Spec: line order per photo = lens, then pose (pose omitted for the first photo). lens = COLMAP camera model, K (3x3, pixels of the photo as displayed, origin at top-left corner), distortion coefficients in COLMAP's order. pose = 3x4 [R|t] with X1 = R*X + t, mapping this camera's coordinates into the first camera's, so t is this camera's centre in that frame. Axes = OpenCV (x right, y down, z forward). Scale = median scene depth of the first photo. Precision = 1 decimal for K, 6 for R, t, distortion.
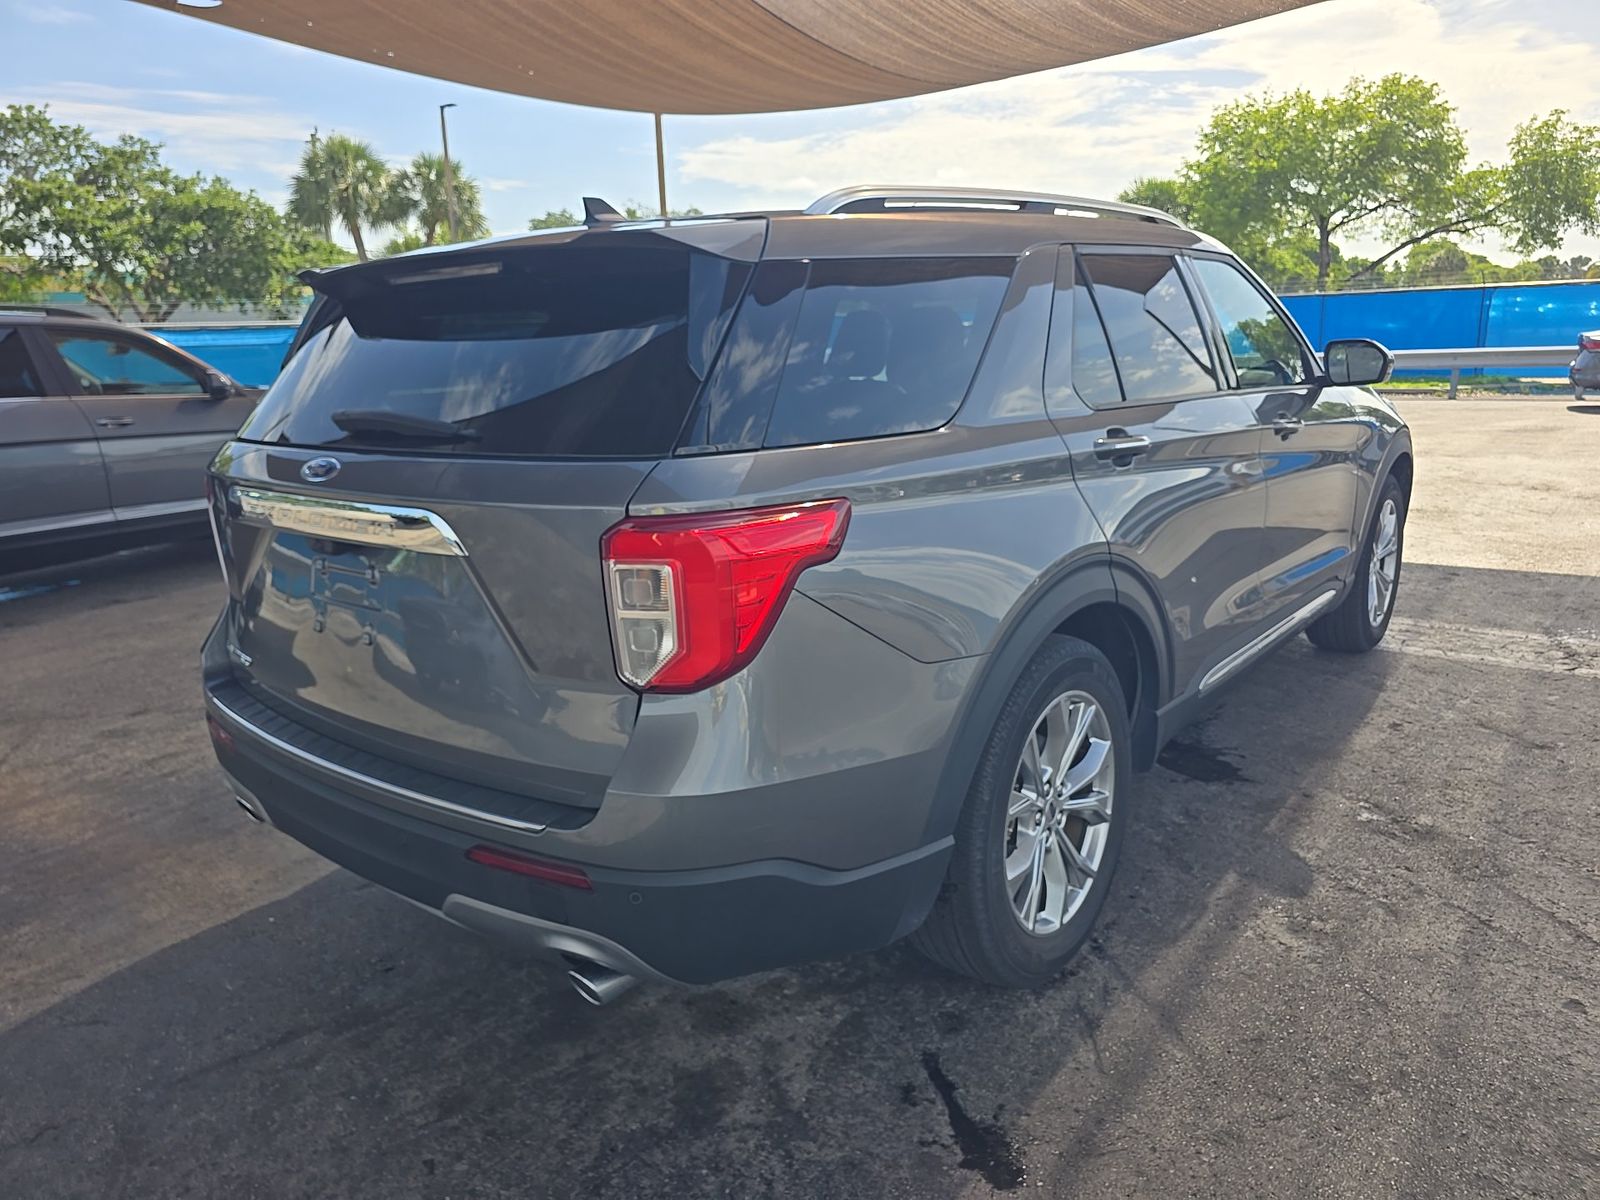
lens RADIAL K [[1100.2, 0, 805.8], [0, 1100.2, 593.4], [0, 0, 1]] dist [0.057296, -0.058174]
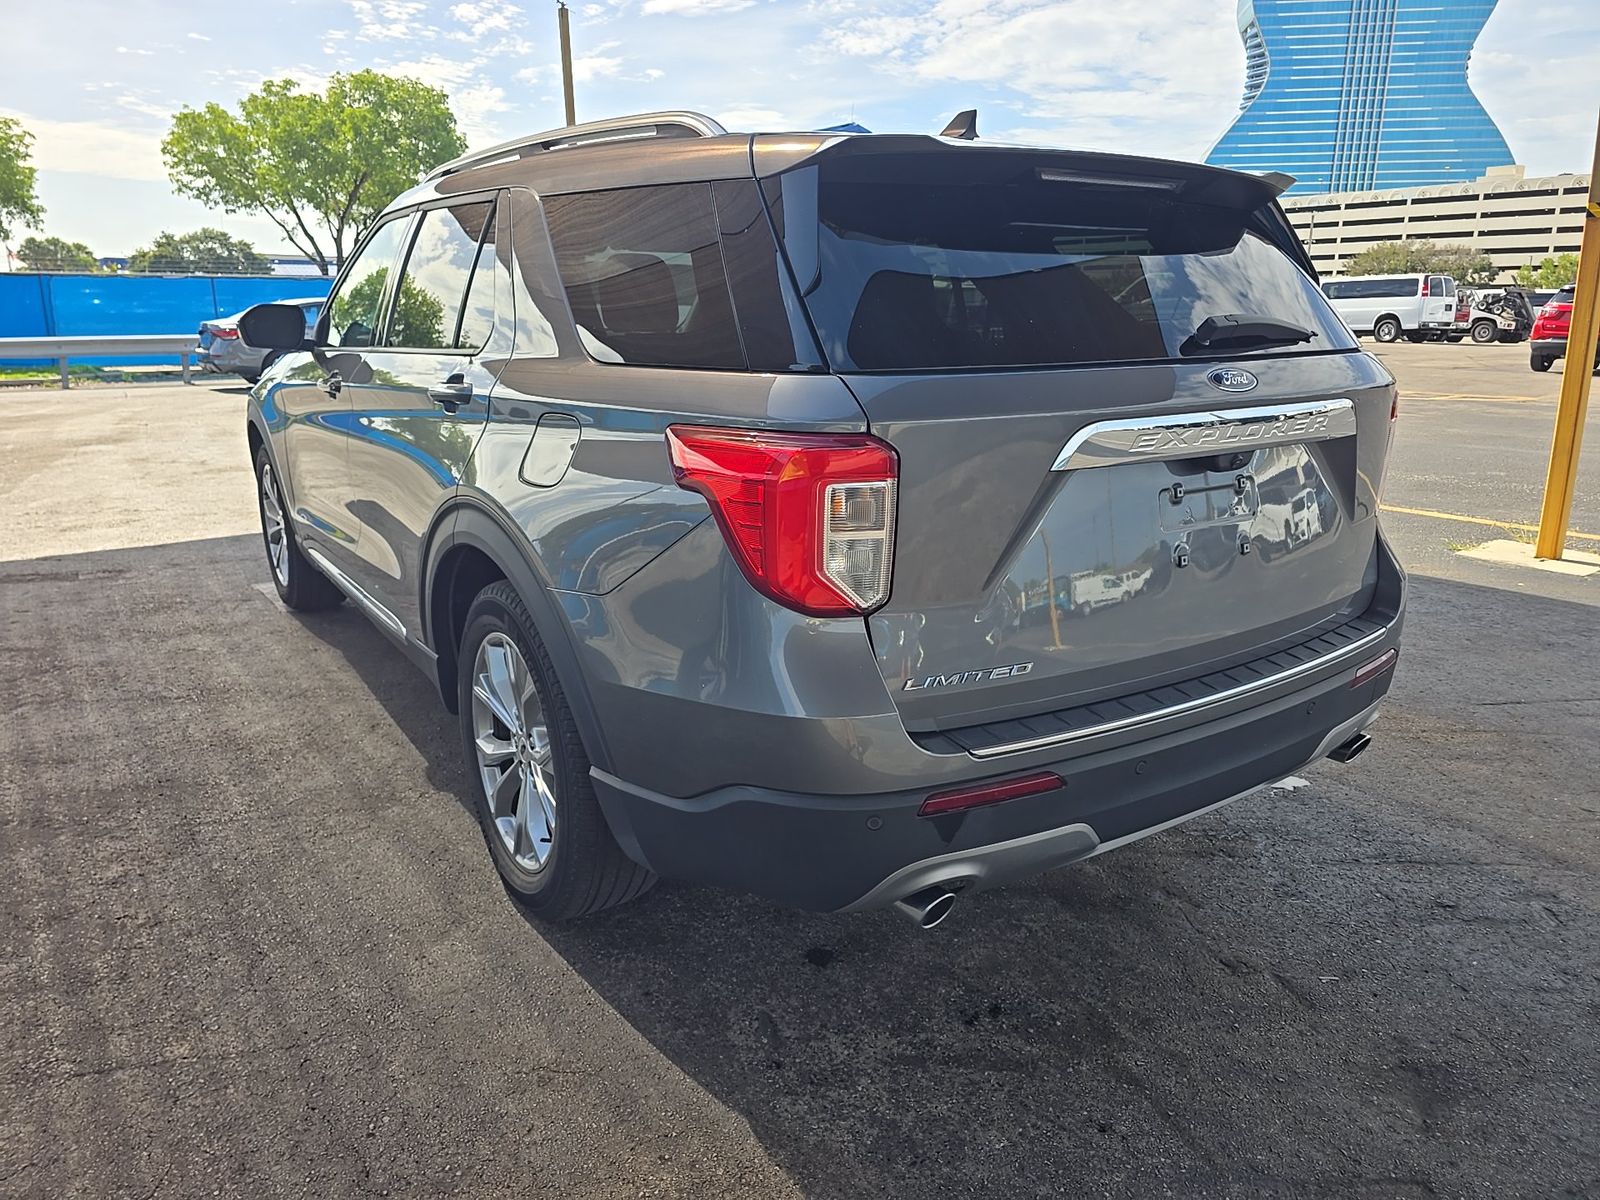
lens RADIAL K [[1100.2, 0, 805.8], [0, 1100.2, 593.4], [0, 0, 1]] dist [0.057296, -0.058174]
pose [[0.256637, -0.206632, 0.944161, -0.128585], [0.208531, 0.965709, 0.154666, -0.013052], [-0.943744, 0.157194, 0.290926, 0.094636]]
